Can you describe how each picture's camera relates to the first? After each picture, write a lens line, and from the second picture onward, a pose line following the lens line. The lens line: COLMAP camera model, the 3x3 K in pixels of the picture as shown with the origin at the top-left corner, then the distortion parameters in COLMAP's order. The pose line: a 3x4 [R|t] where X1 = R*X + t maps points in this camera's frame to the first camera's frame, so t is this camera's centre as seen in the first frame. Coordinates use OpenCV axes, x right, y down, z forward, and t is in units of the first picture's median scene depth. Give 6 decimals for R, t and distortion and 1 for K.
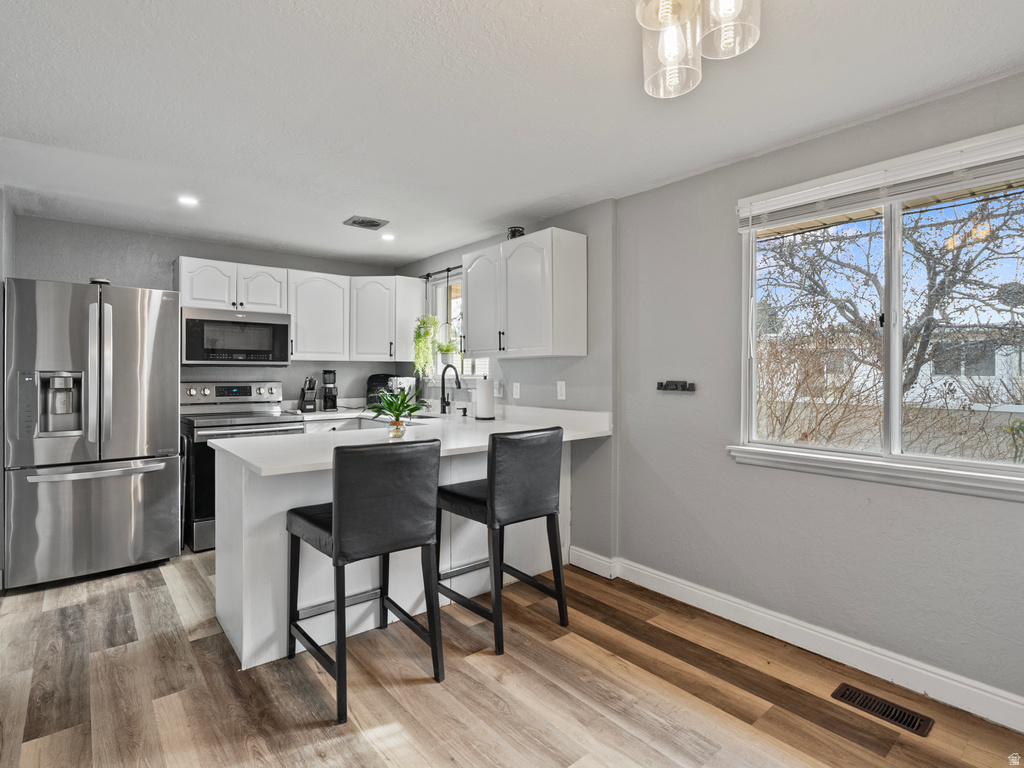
lens RADIAL K [[522.4, 0, 509.4], [0, 522.4, 374.9], [0, 0, 1]] dist [-0.008946, 0.002238]
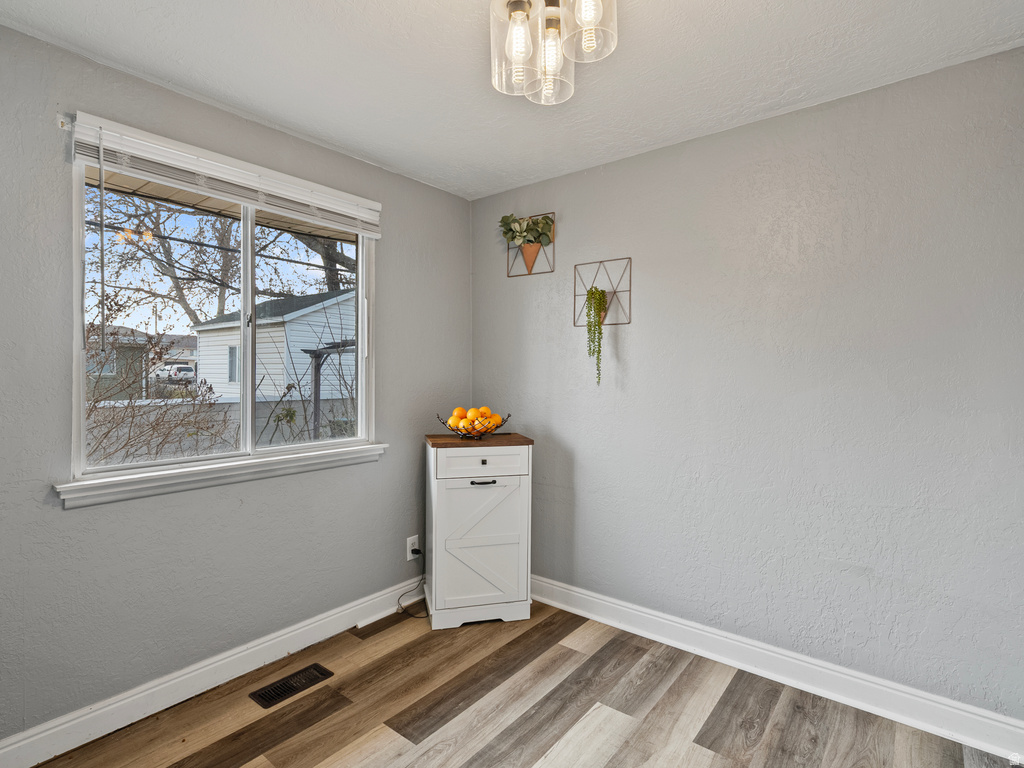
lens RADIAL K [[522.4, 0, 510.1], [0, 522.4, 380.0], [0, 0, 1]] dist [-0.008946, 0.002238]
pose [[-0.207807, -0.014272, 0.978066, -0.337634], [0.006856, 0.999848, 0.016046, -0.000832], [-0.978146, 0.010040, -0.207677, 0.625342]]
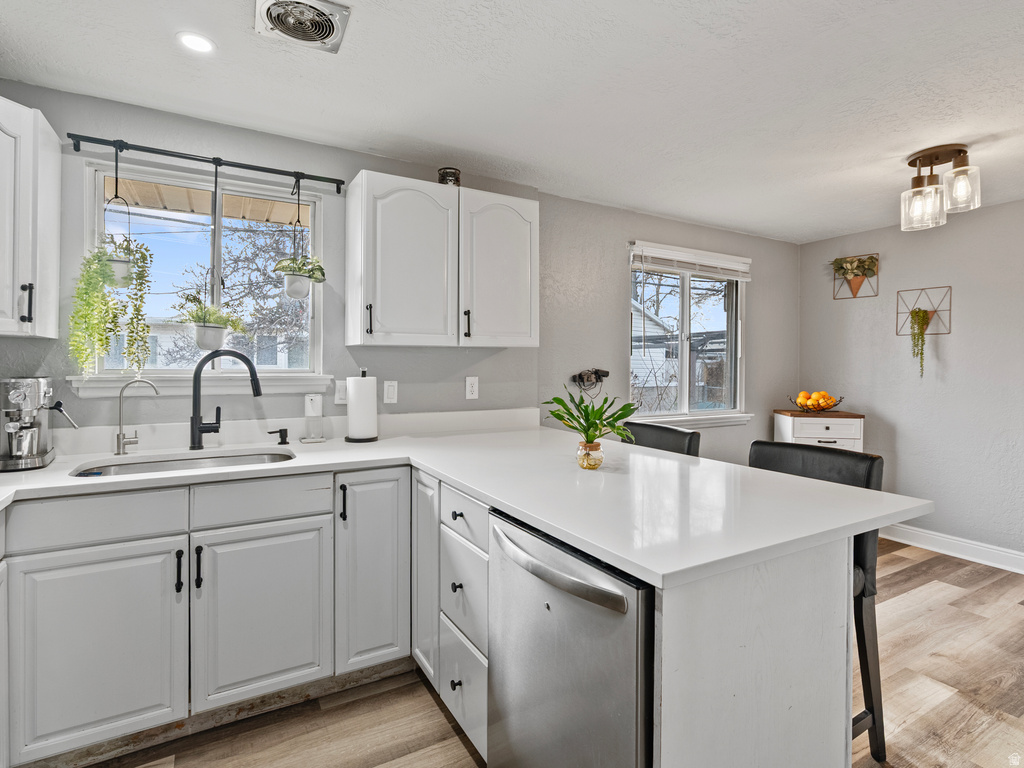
lens RADIAL K [[522.4, 0, 506.1], [0, 522.4, 366.6], [0, 0, 1]] dist [-0.008946, 0.002238]
pose [[0.174513, -0.002446, 0.984652, -1.010873], [0.001053, 0.999997, 0.002297, -0.008050], [-0.984654, 0.000636, 0.174515, 1.142080]]
